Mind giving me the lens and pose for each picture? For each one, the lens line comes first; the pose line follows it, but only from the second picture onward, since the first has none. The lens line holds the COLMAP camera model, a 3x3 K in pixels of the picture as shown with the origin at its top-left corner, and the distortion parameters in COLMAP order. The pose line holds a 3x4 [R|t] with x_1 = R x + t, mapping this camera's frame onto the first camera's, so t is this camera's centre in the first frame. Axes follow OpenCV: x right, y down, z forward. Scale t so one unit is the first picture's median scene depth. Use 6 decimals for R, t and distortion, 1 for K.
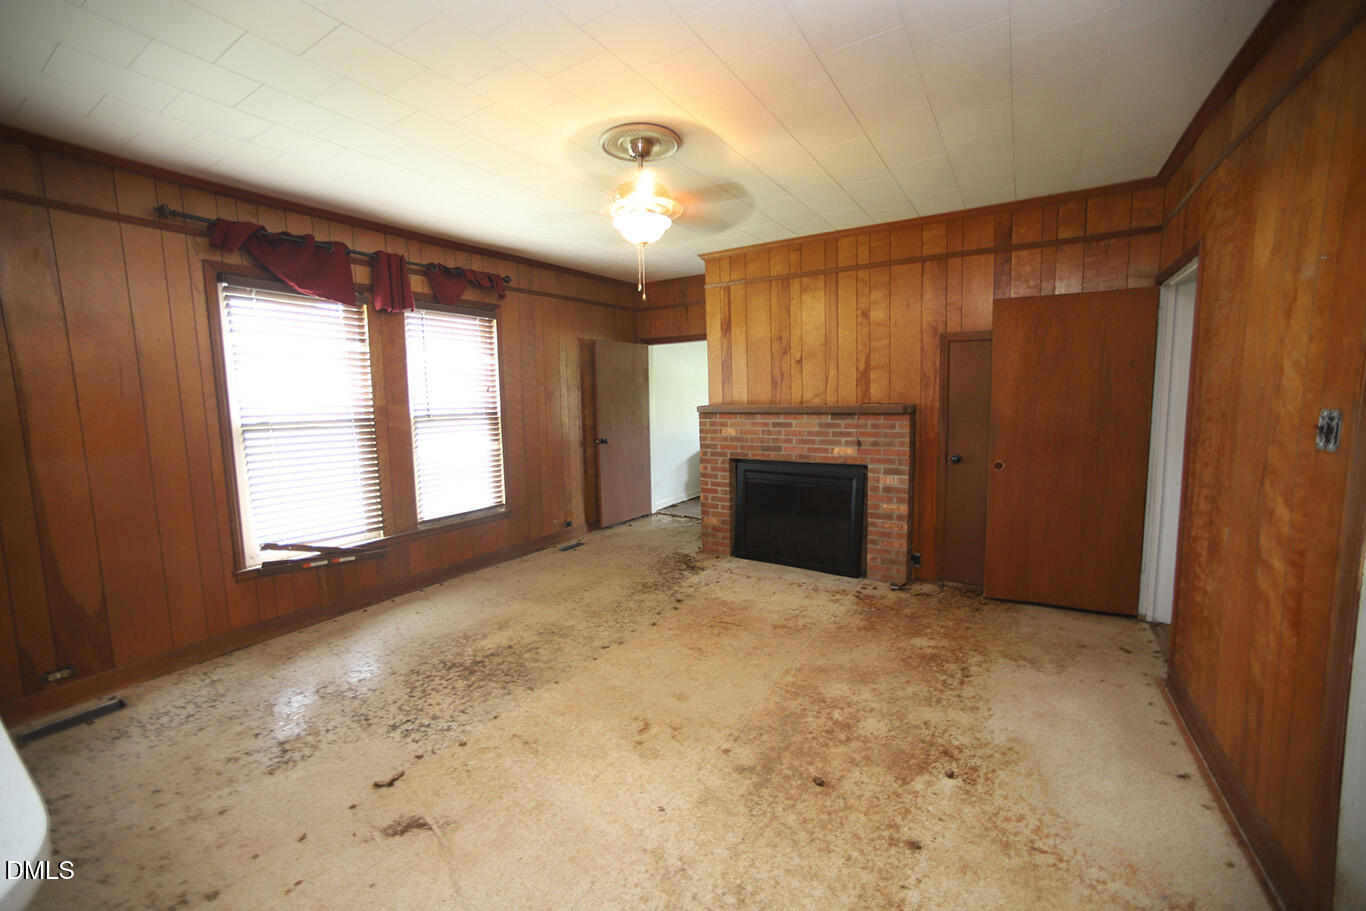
lens RADIAL K [[546.7, 0, 678.8], [0, 546.7, 450.7], [0, 0, 1]] dist [-0.074008, 0.036091]
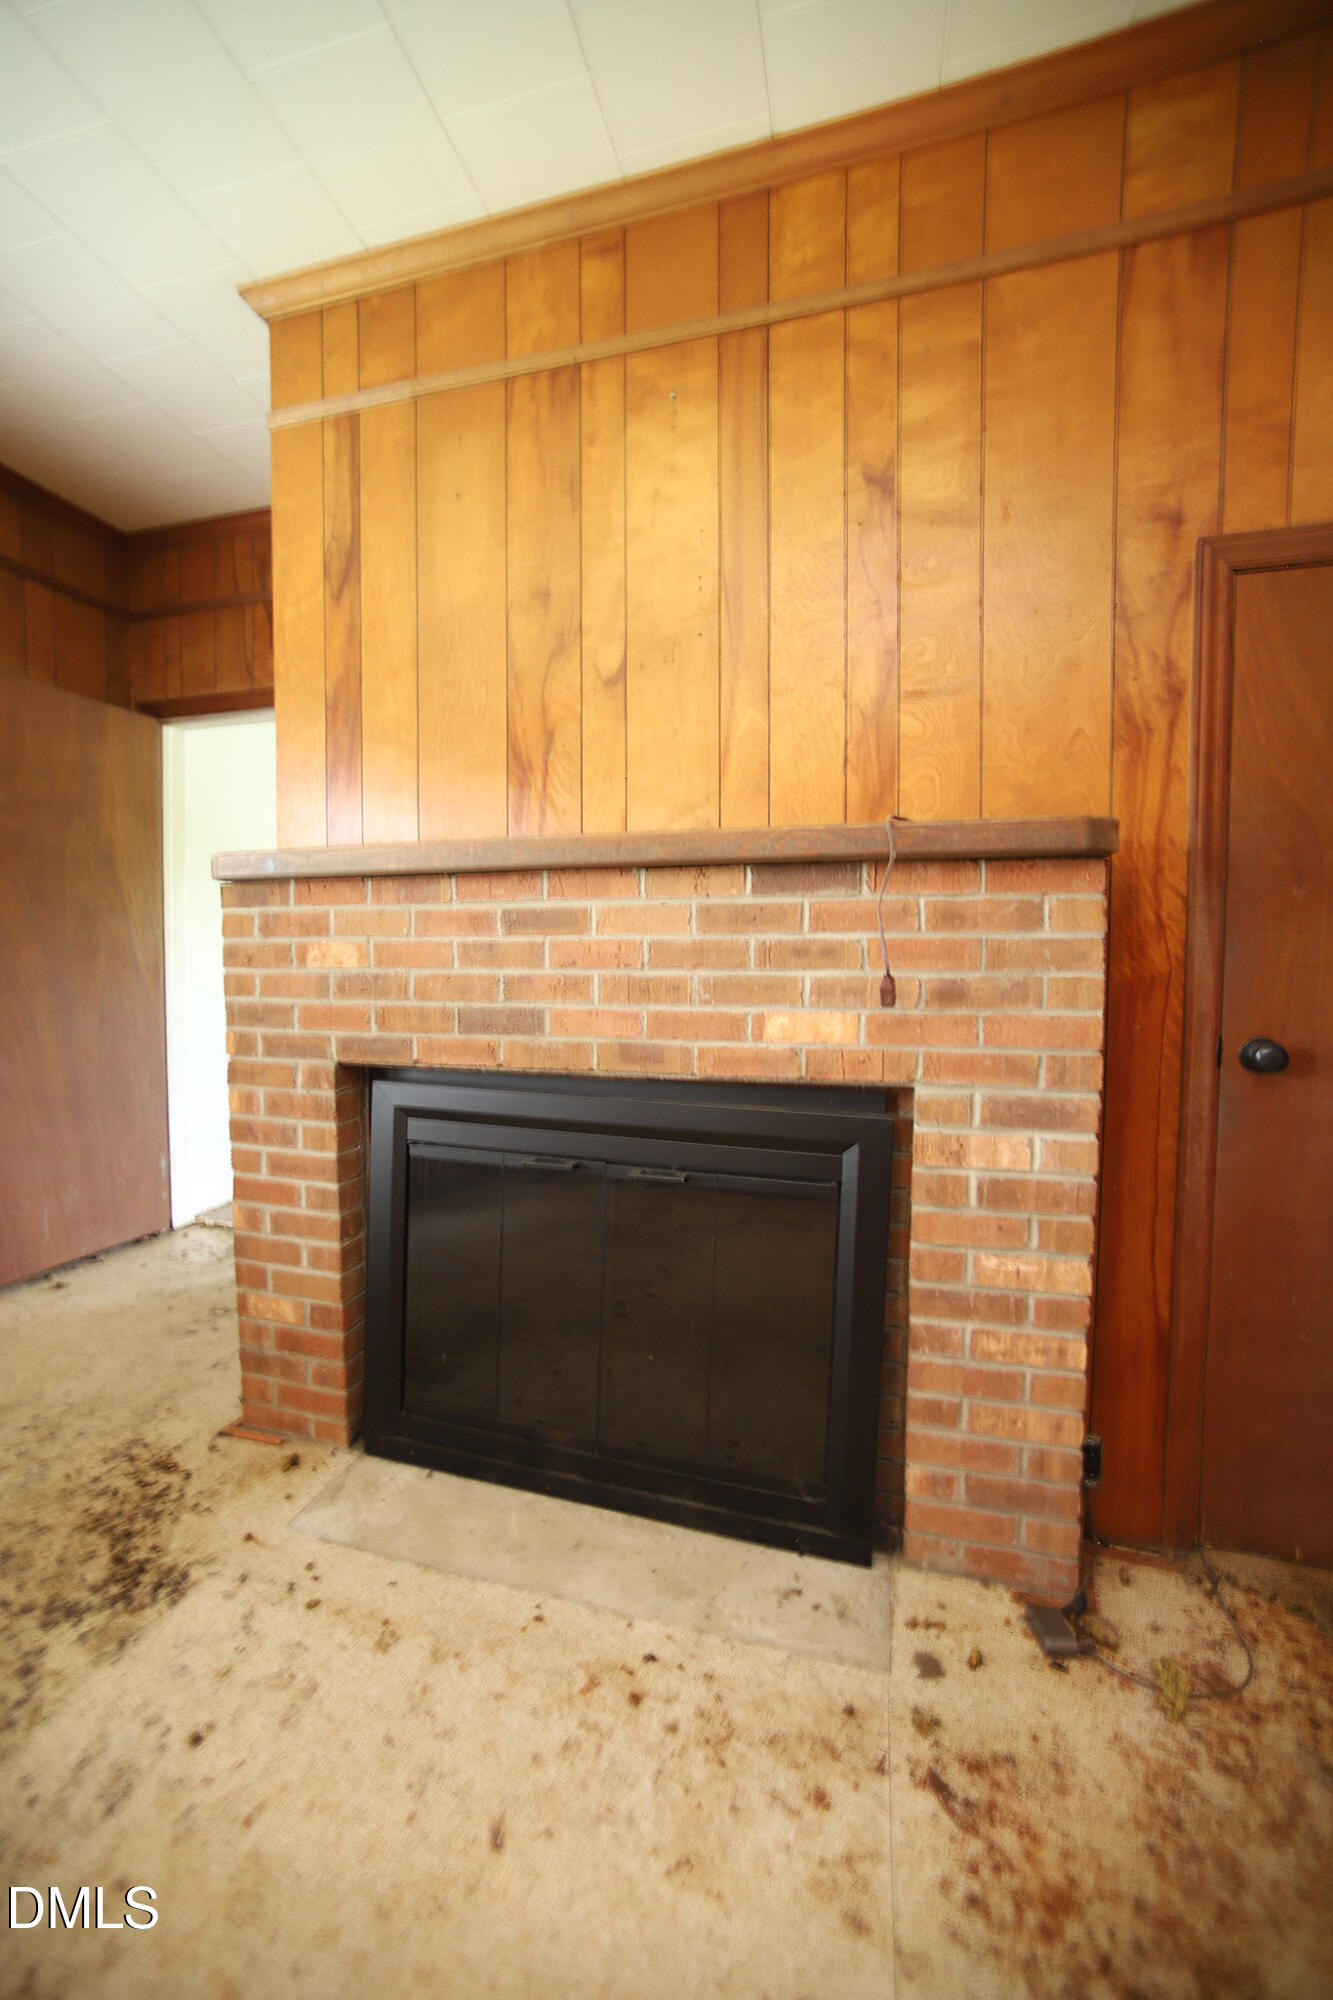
lens RADIAL K [[800.5, 0, 659.4], [0, 800.5, 1002.3], [0, 0, 1]] dist [-0.074008, 0.036091]
pose [[0.953309, 0.008722, 0.301871, 0.143929], [0.007520, 0.998587, -0.052598, 0.007364], [-0.301904, 0.052412, 0.951897, 0.715048]]
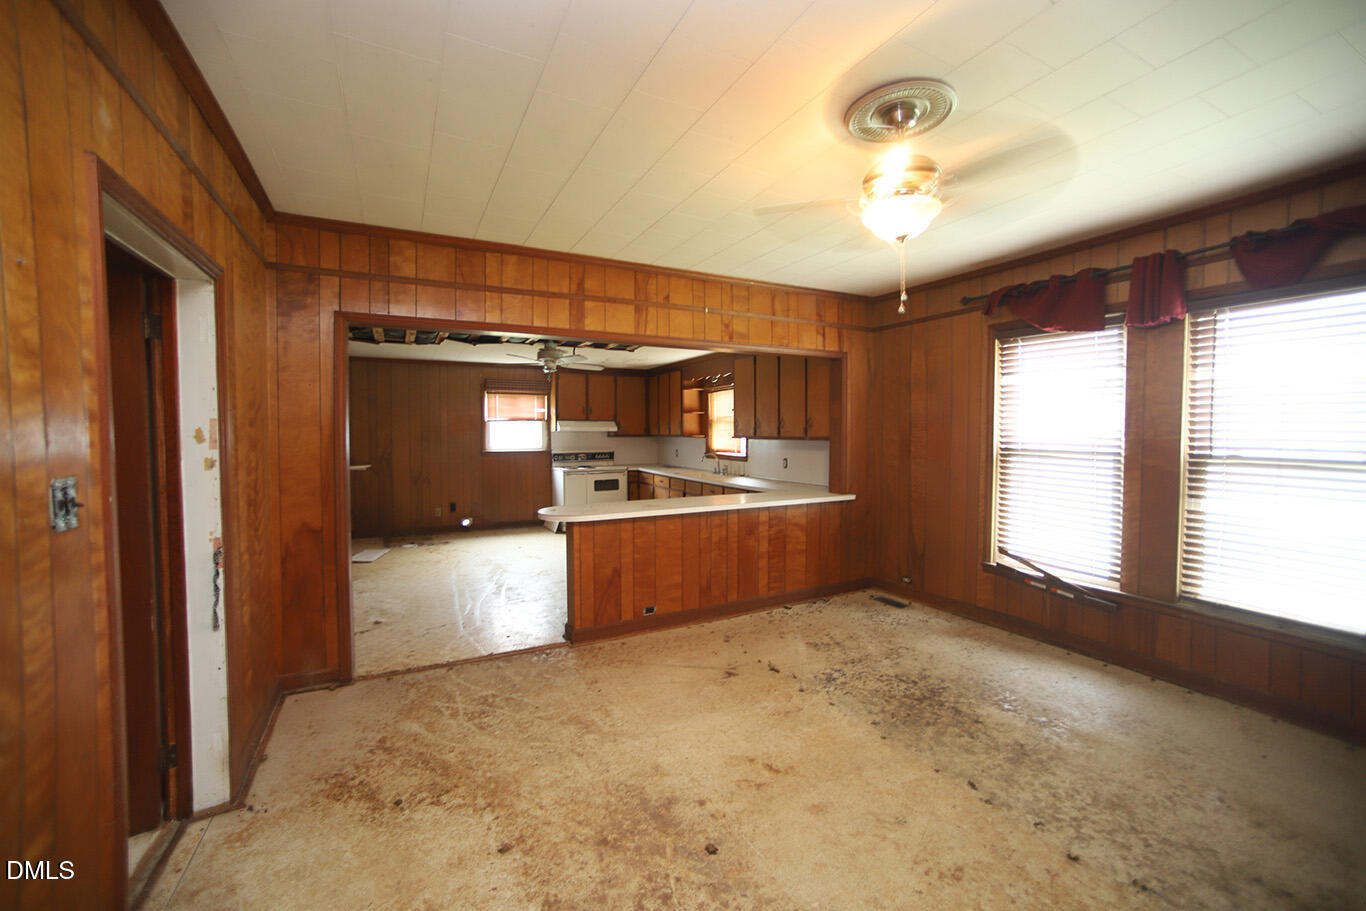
lens RADIAL K [[546.7, 0, 678.8], [0, 546.7, 450.7], [0, 0, 1]] dist [-0.074008, 0.036091]
pose [[-0.497380, 0.053675, -0.865871, 0.495338], [-0.077224, 0.991383, 0.105815, -0.092820], [0.864089, 0.119496, -0.488949, 0.739363]]
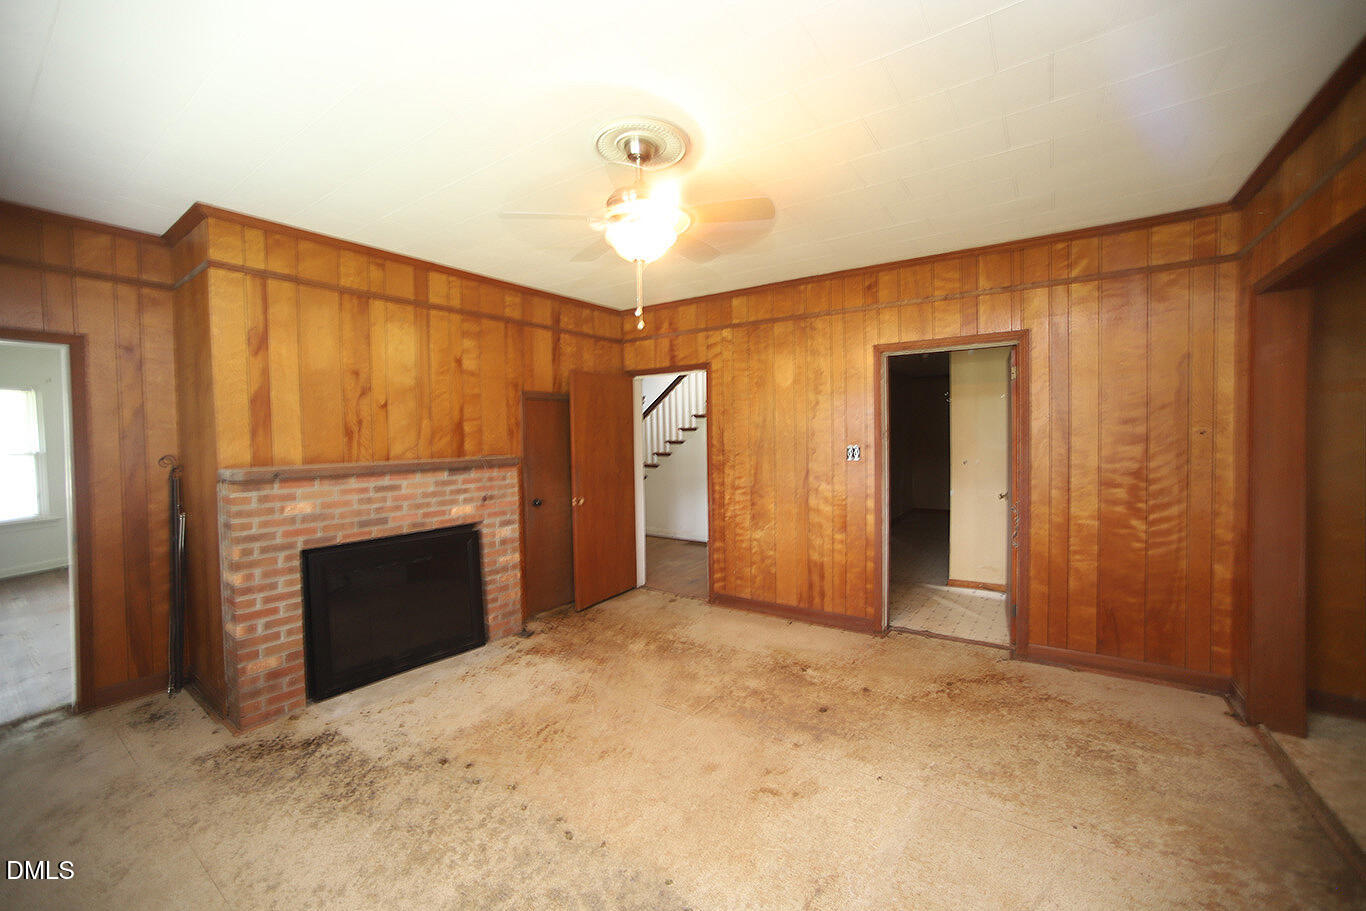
lens RADIAL K [[546.7, 0, 678.8], [0, 546.7, 450.7], [0, 0, 1]] dist [-0.074008, 0.036091]
pose [[0.043056, -0.008369, 0.999038, -0.584328], [0.119777, 0.992796, 0.003155, -0.057983], [-0.991867, 0.119526, 0.043748, 0.612324]]
